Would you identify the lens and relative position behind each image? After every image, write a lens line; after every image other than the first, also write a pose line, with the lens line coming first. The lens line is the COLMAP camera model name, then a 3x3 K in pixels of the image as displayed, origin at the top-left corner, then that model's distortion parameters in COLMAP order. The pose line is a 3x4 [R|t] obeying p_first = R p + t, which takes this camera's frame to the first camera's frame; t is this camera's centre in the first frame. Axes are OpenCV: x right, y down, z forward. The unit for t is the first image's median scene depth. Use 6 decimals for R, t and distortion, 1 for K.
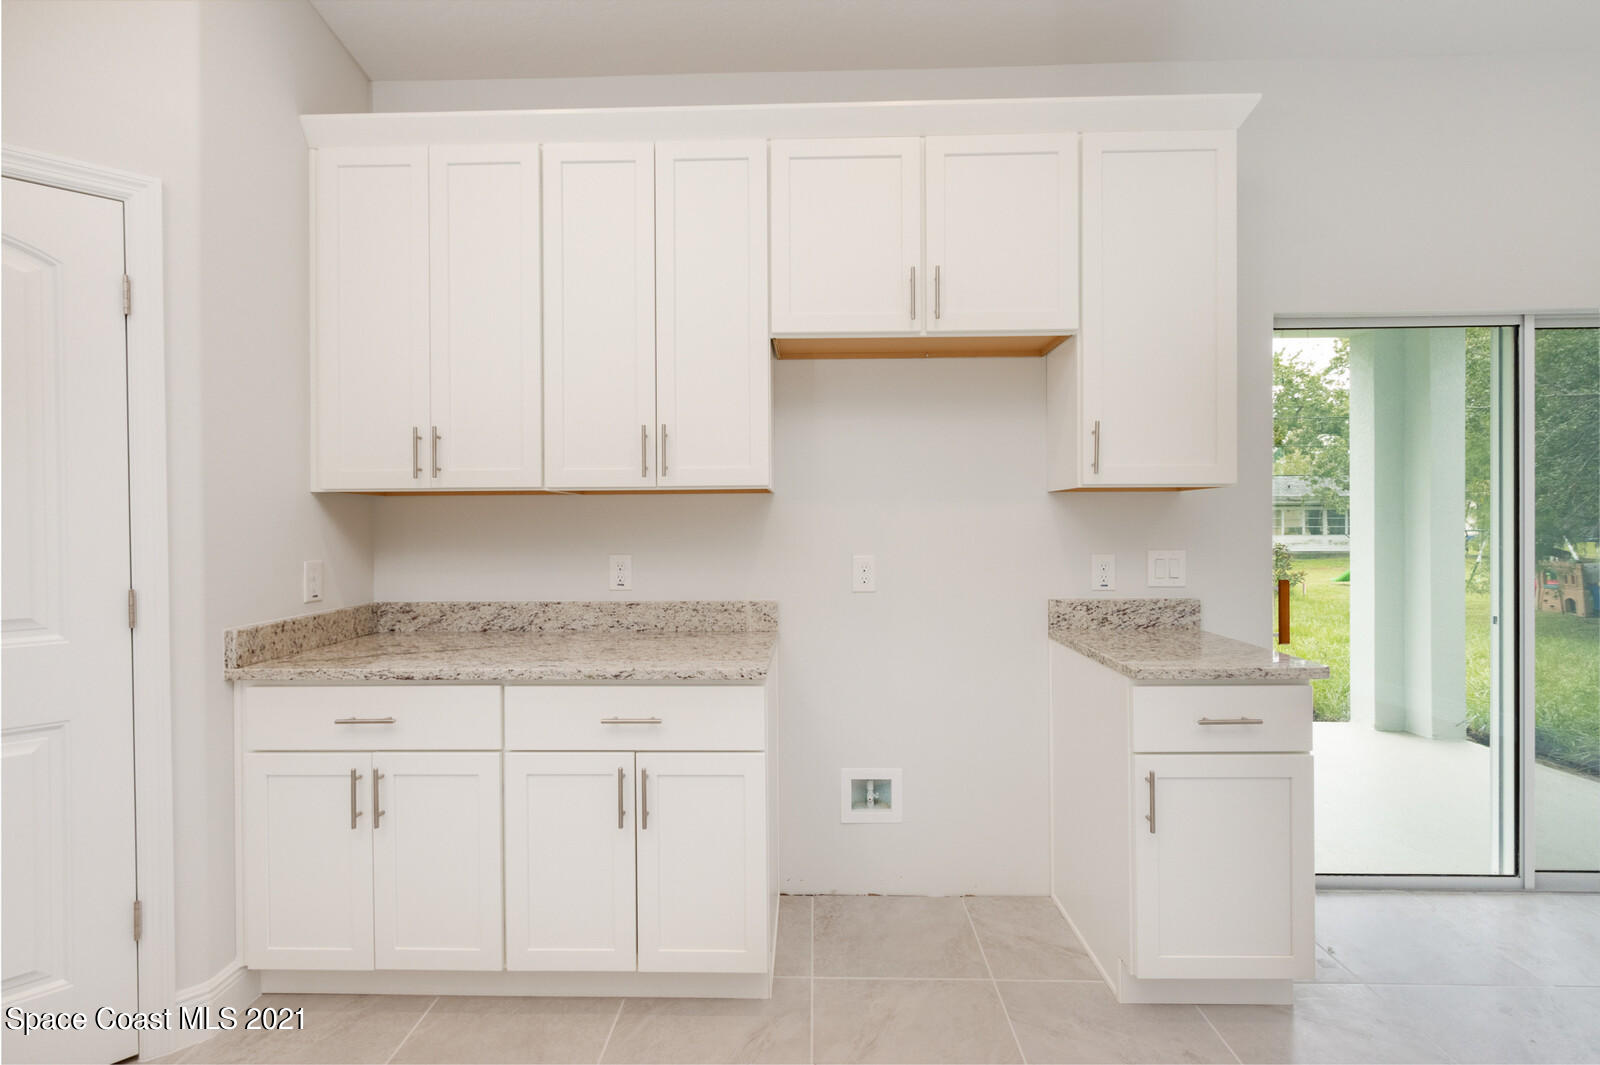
lens RADIAL K [[739.0, 0, 788.7], [0, 739.0, 530.9], [0, 0, 1]] dist [0.009851, -0.002120]
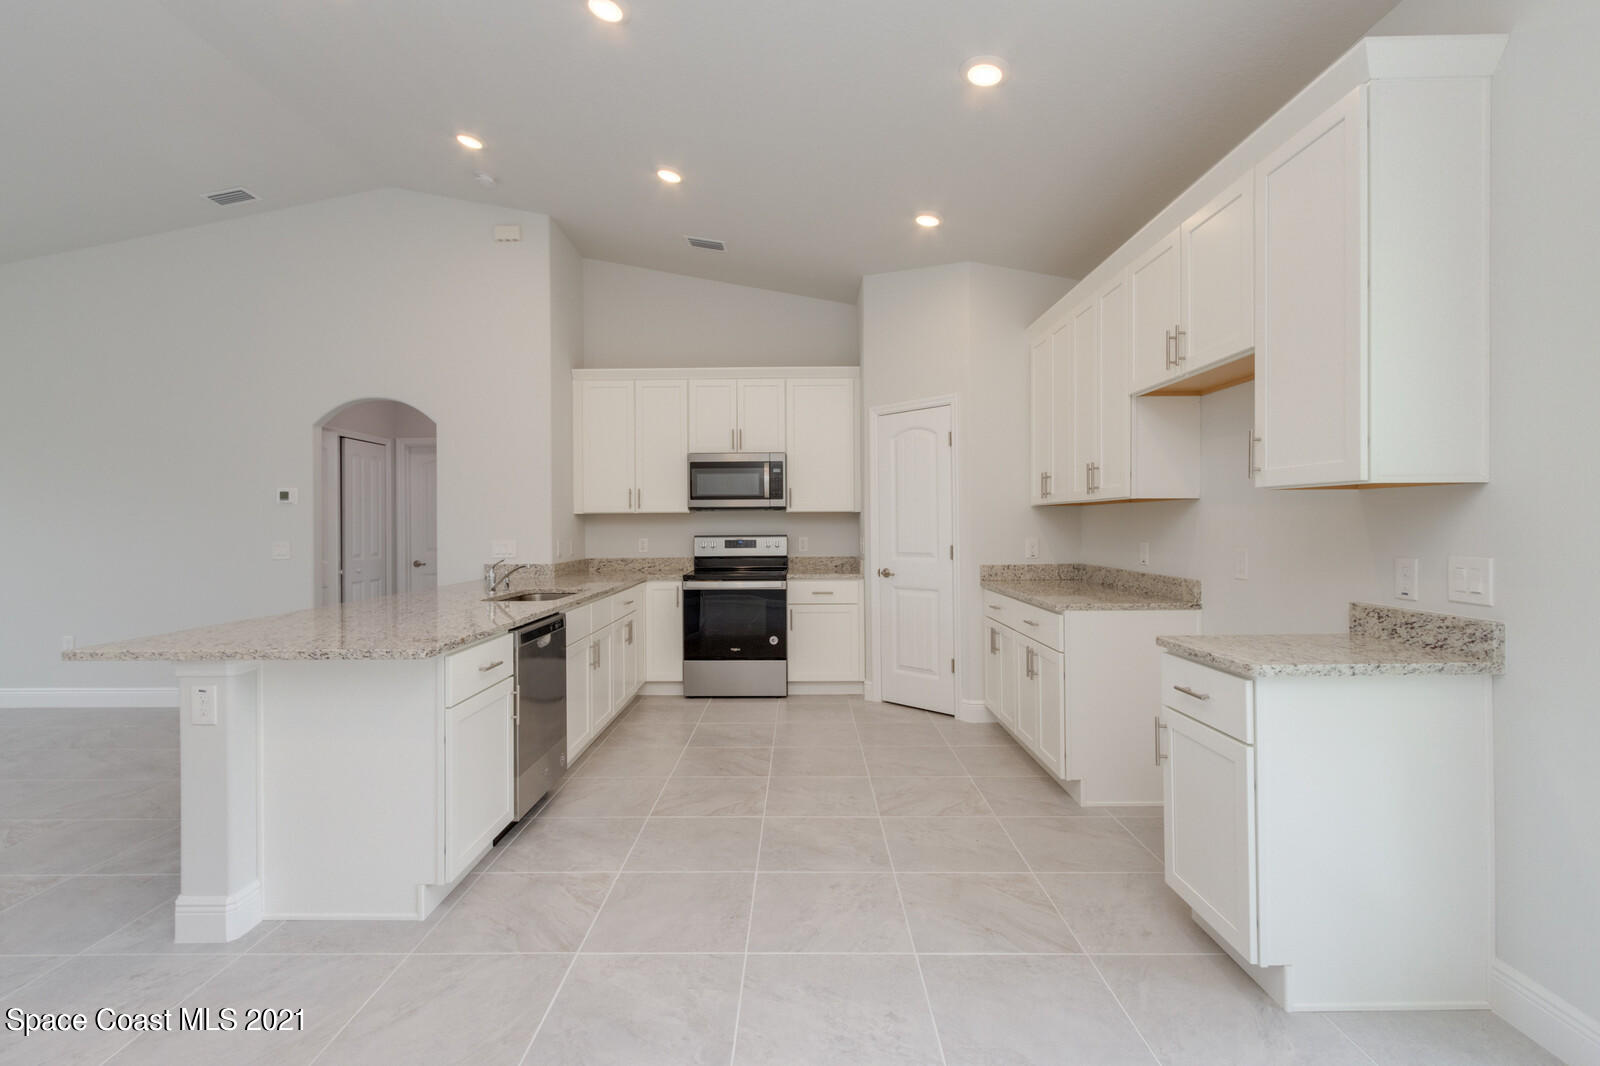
lens RADIAL K [[739.0, 0, 795.3], [0, 739.0, 522.0], [0, 0, 1]] dist [0.009851, -0.002120]
pose [[0.022598, 0.005467, -0.999730, 1.313823], [-0.004578, 0.999975, 0.005365, -0.014118], [0.999734, 0.004456, 0.022622, 0.252924]]
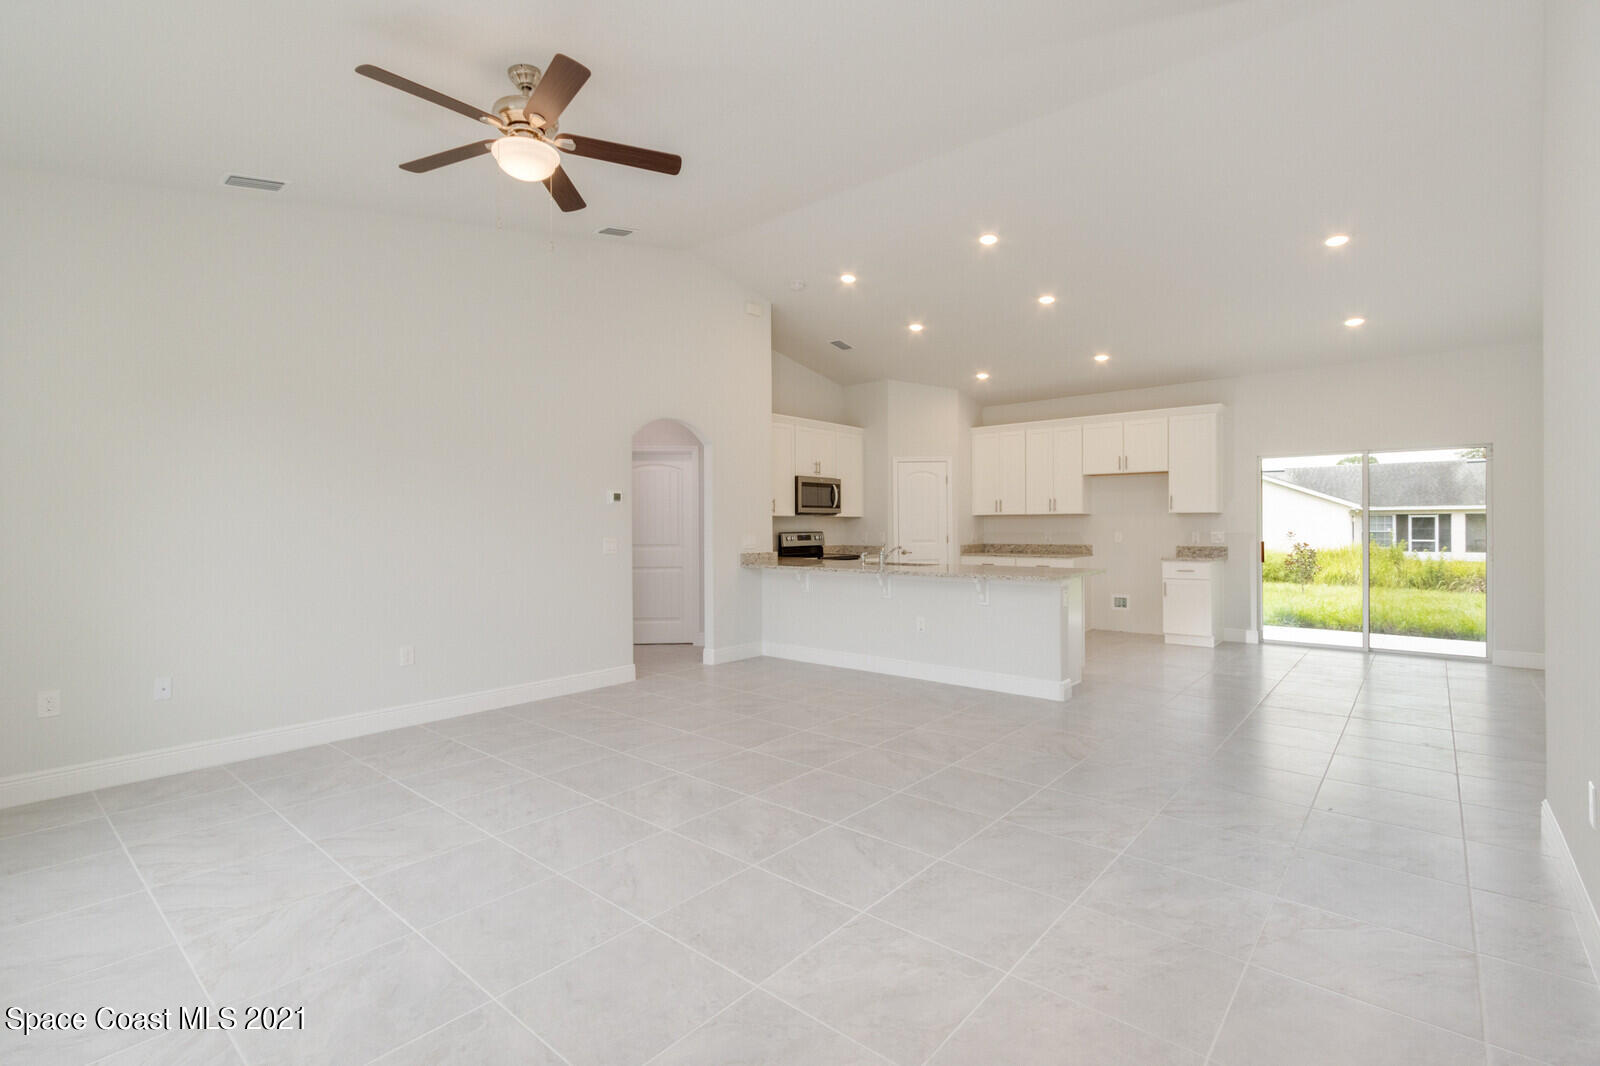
lens RADIAL K [[739.0, 0, 790.1], [0, 739.0, 525.2], [0, 0, 1]] dist [0.009851, -0.002120]
pose [[0.778342, 0.003242, -0.627832, 1.097159], [-0.007425, 0.999964, -0.004041, 0.025885], [0.627796, 0.007807, 0.778338, -2.692219]]
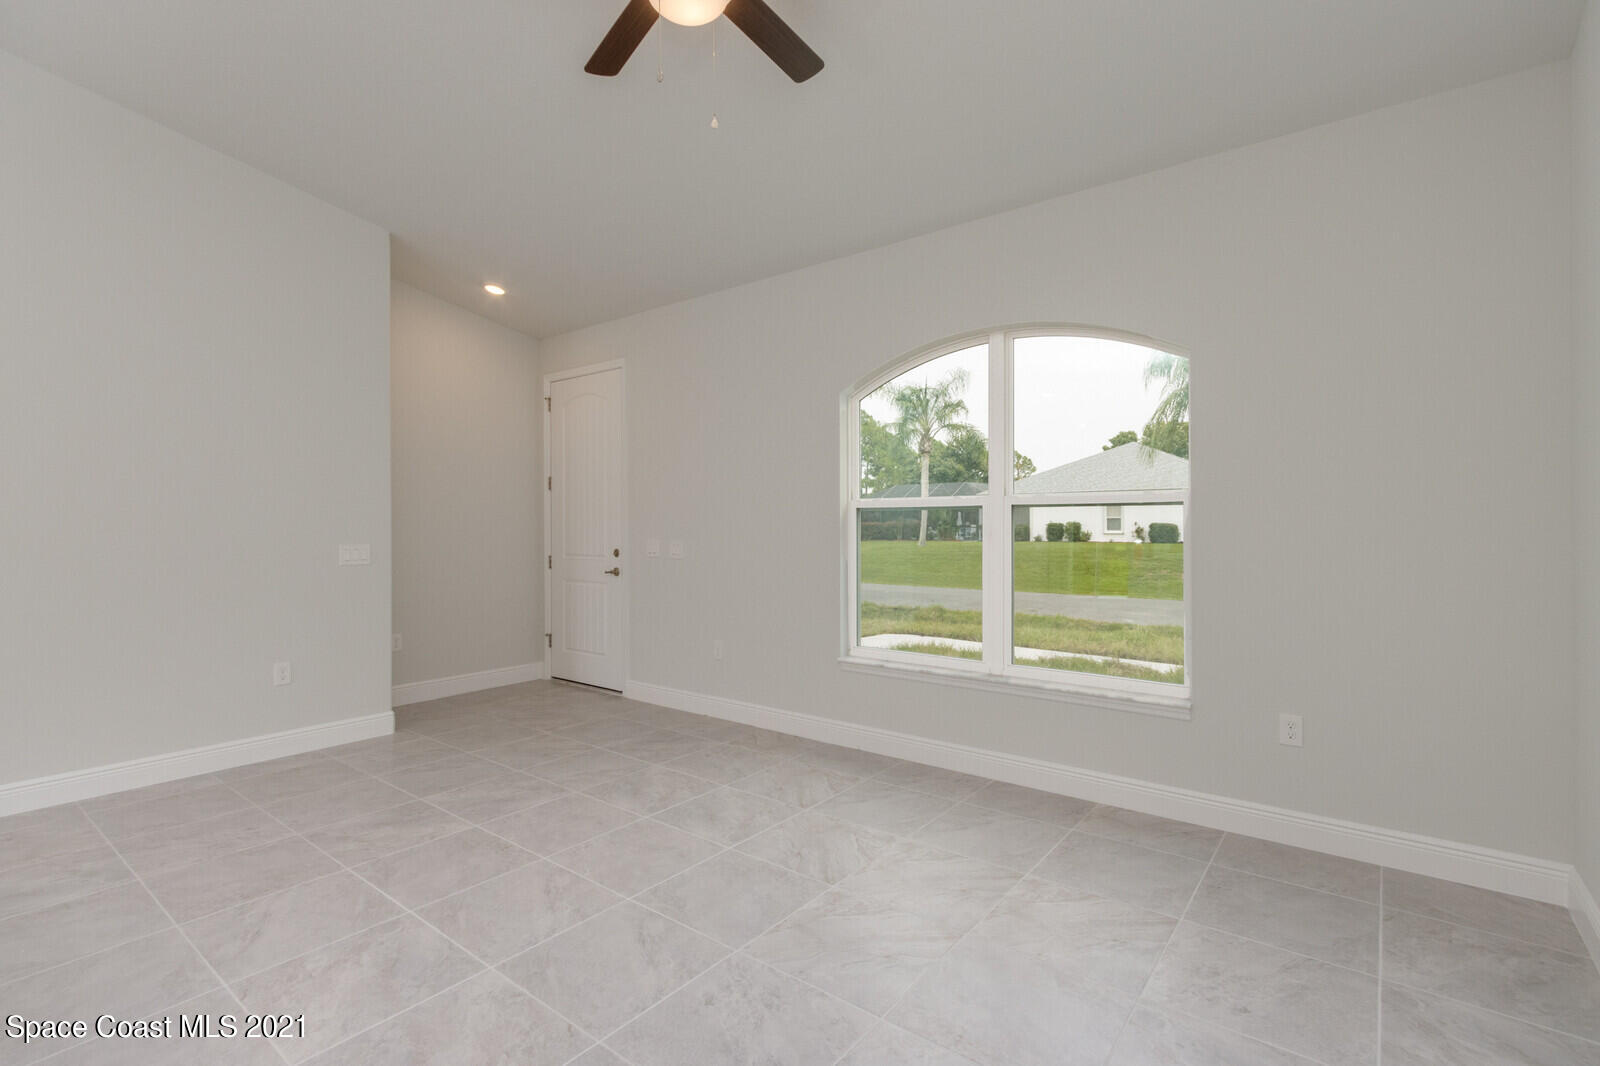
lens RADIAL K [[739.0, 0, 801.2], [0, 739.0, 527.4], [0, 0, 1]] dist [0.009851, -0.002120]
pose [[-0.816017, 0.007510, 0.577979, -0.666774], [0.017172, 0.999789, 0.011252, 0.018253], [-0.577773, 0.019107, -0.815974, -1.344816]]
